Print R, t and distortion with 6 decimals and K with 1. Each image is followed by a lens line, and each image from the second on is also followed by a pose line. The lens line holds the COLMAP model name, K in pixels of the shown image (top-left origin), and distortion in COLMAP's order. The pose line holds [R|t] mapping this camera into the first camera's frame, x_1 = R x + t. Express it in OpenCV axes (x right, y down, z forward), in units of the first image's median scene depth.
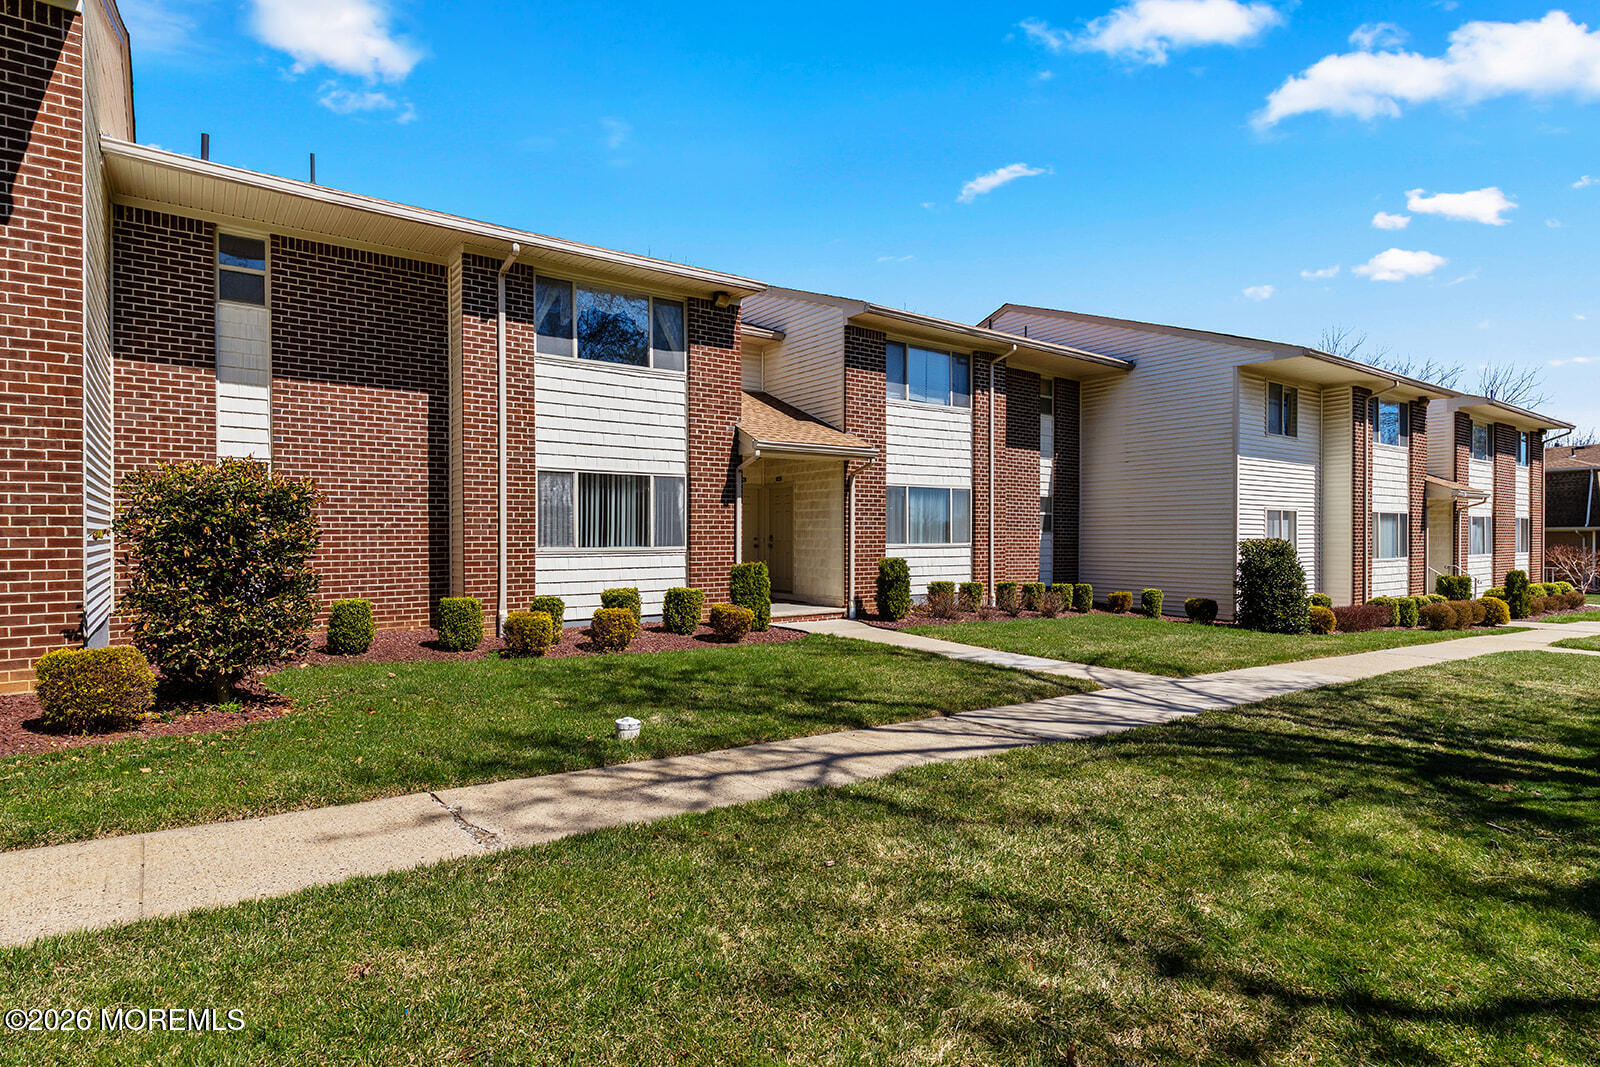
lens RADIAL K [[846.2, 0, 800.0], [0, 846.2, 533.5], [0, 0, 1]] dist [0.001014, -0.000044]
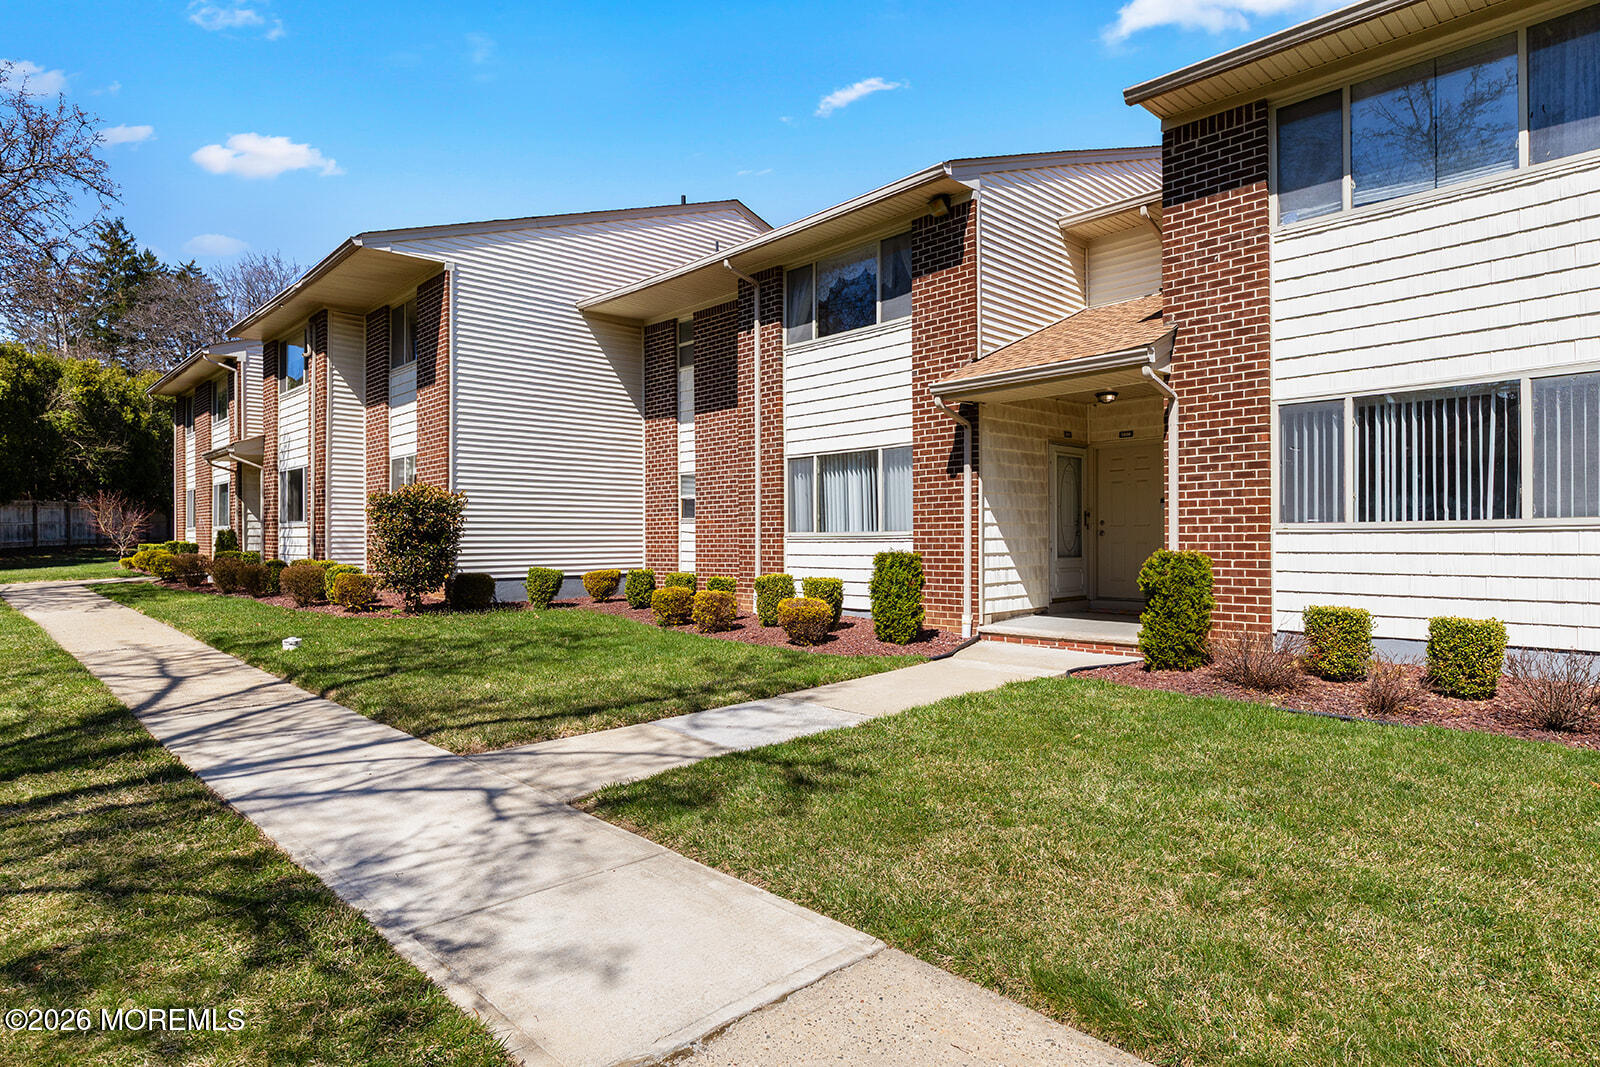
lens RADIAL K [[887.5, 0, 800.0], [0, 887.5, 533.5], [0, 0, 1]] dist [-0.002805, -0.000408]
pose [[0.116548, -0.013369, -0.993095, 0.713021], [0.001476, 0.999911, -0.013287, 0.029608], [0.993184, 0.000083, 0.116558, 0.819504]]
